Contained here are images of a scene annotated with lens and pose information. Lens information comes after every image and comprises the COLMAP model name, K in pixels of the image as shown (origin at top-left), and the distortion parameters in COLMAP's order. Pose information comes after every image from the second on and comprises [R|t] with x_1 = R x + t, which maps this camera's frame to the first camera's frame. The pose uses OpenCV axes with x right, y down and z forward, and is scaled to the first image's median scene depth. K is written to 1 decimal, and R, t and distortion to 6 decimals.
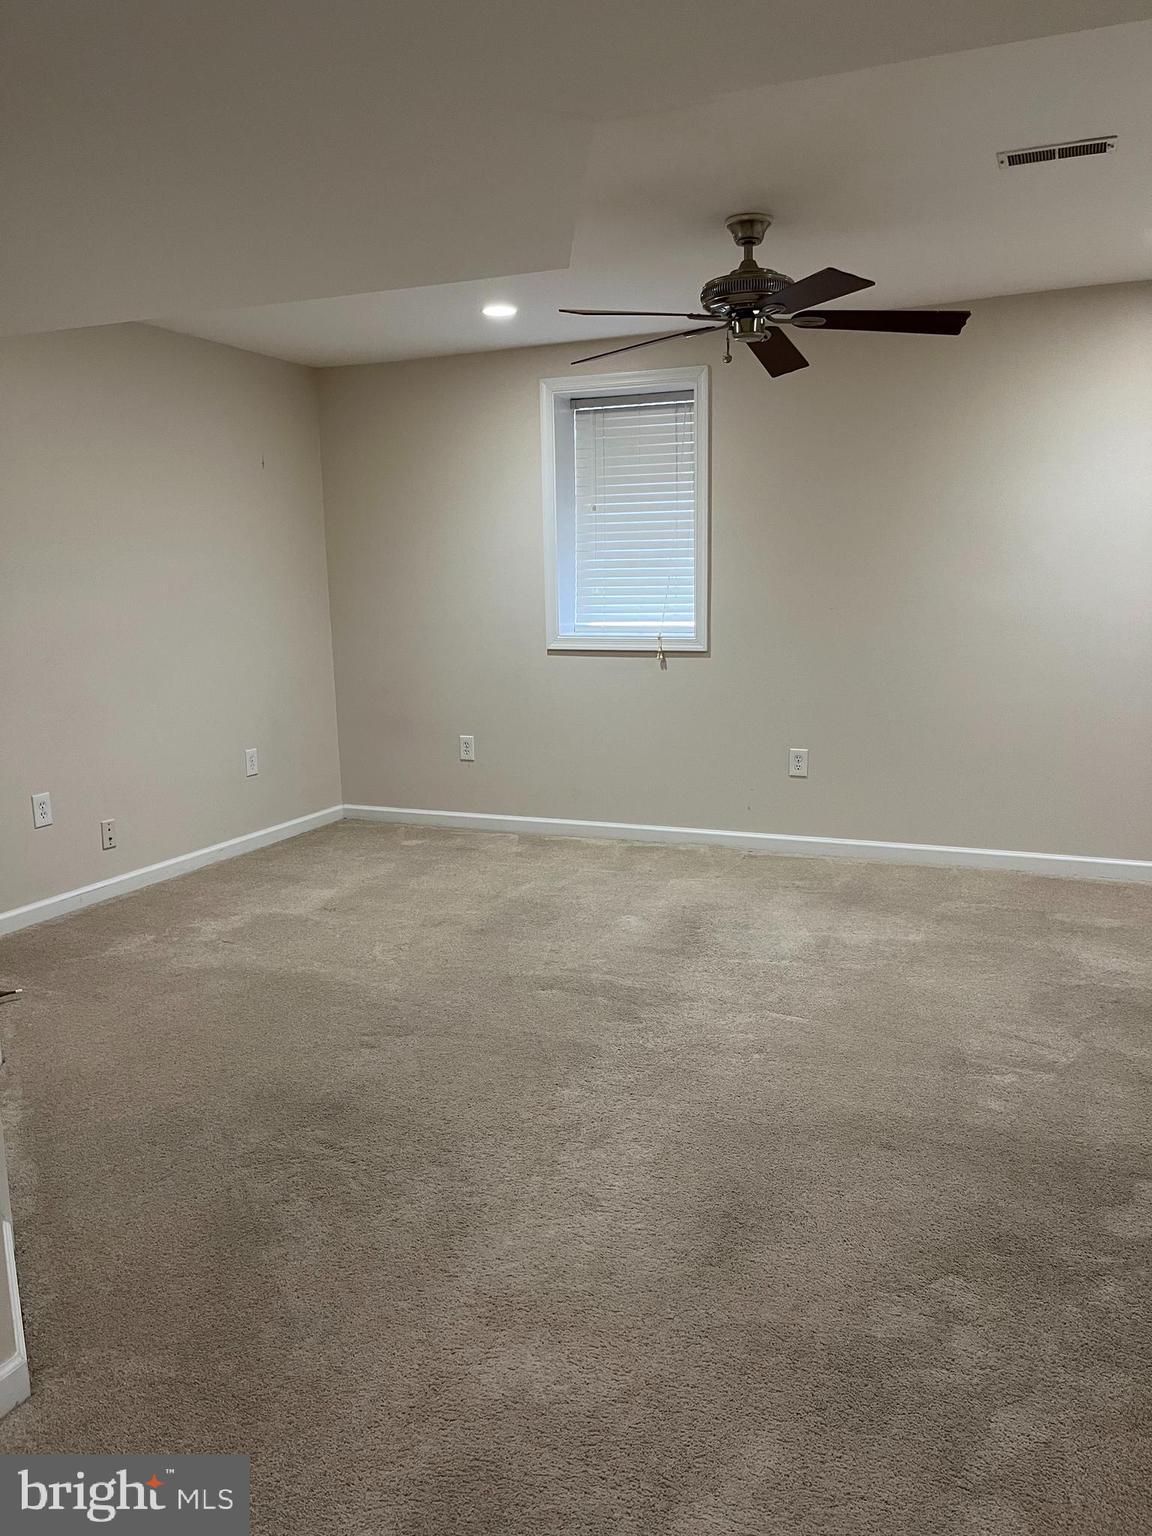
lens RADIAL K [[1166.5, 0, 573.3], [0, 1166.5, 779.9], [0, 0, 1]] dist [0.054164, -0.078461]
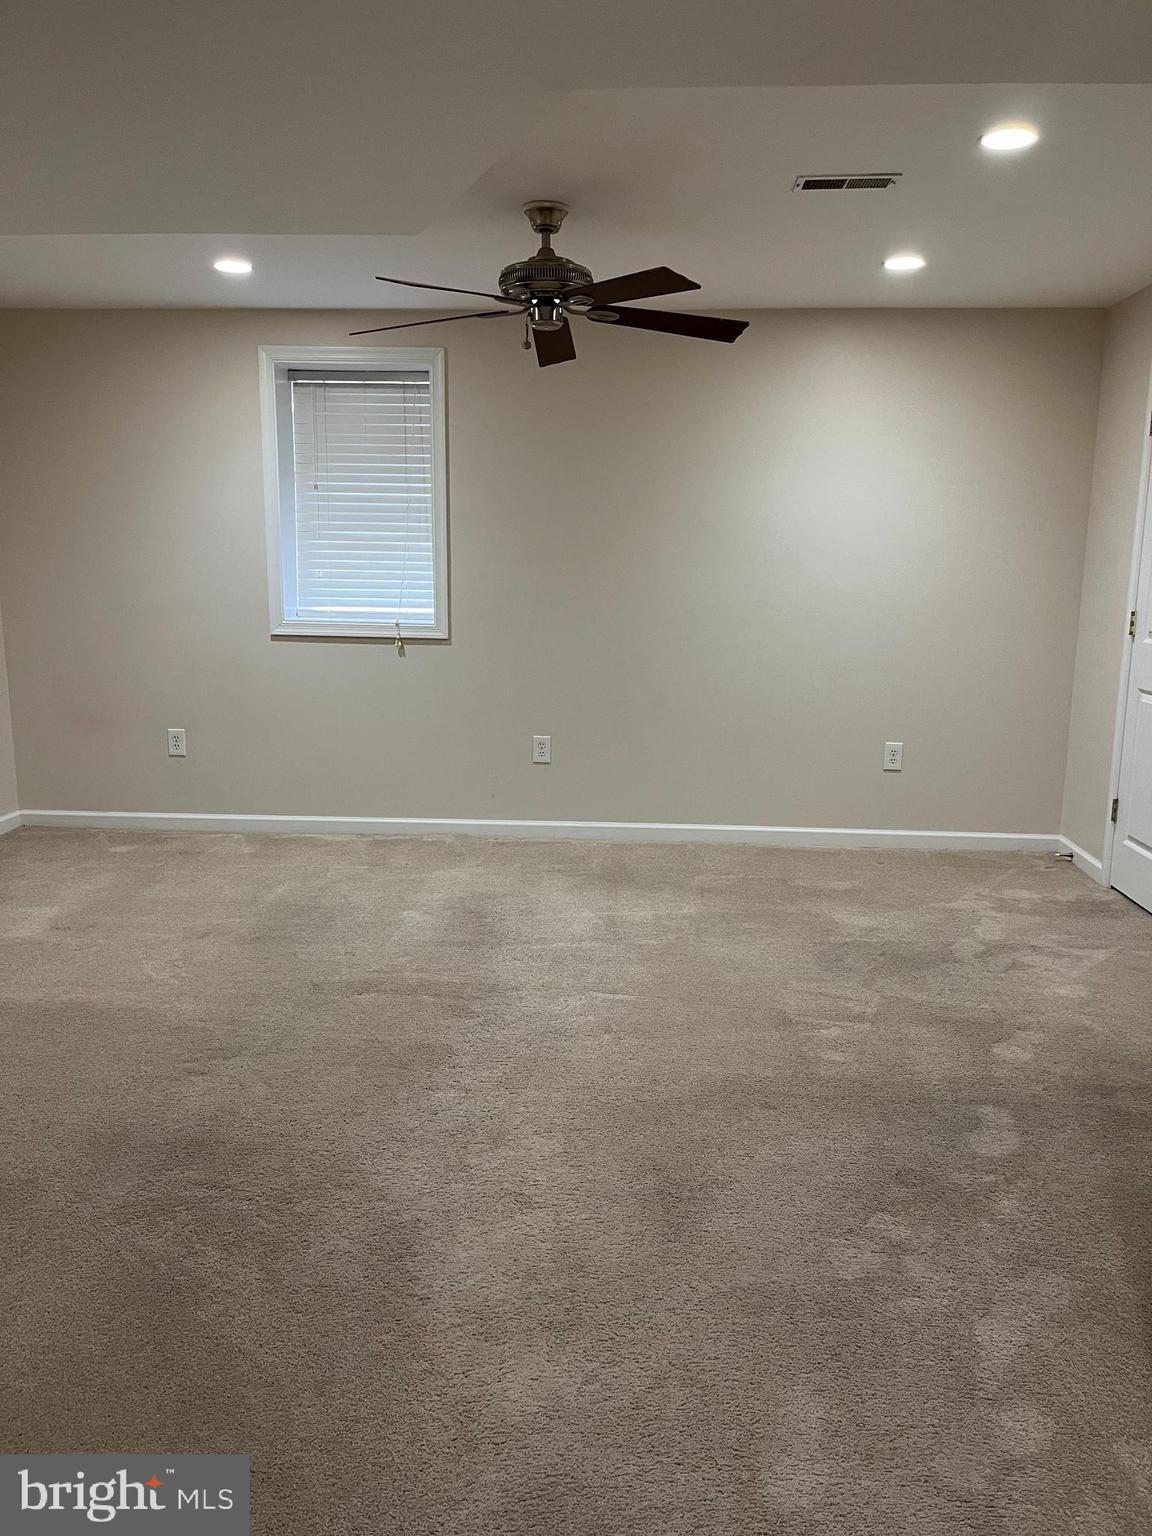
lens RADIAL K [[1166.5, 0, 617.5], [0, 1166.5, 784.7], [0, 0, 1]] dist [0.054164, -0.078461]
pose [[0.940581, -0.035962, 0.337660, -0.148215], [0.031109, 0.999320, 0.019772, -0.003160], [-0.338141, -0.008093, 0.941061, 0.033603]]
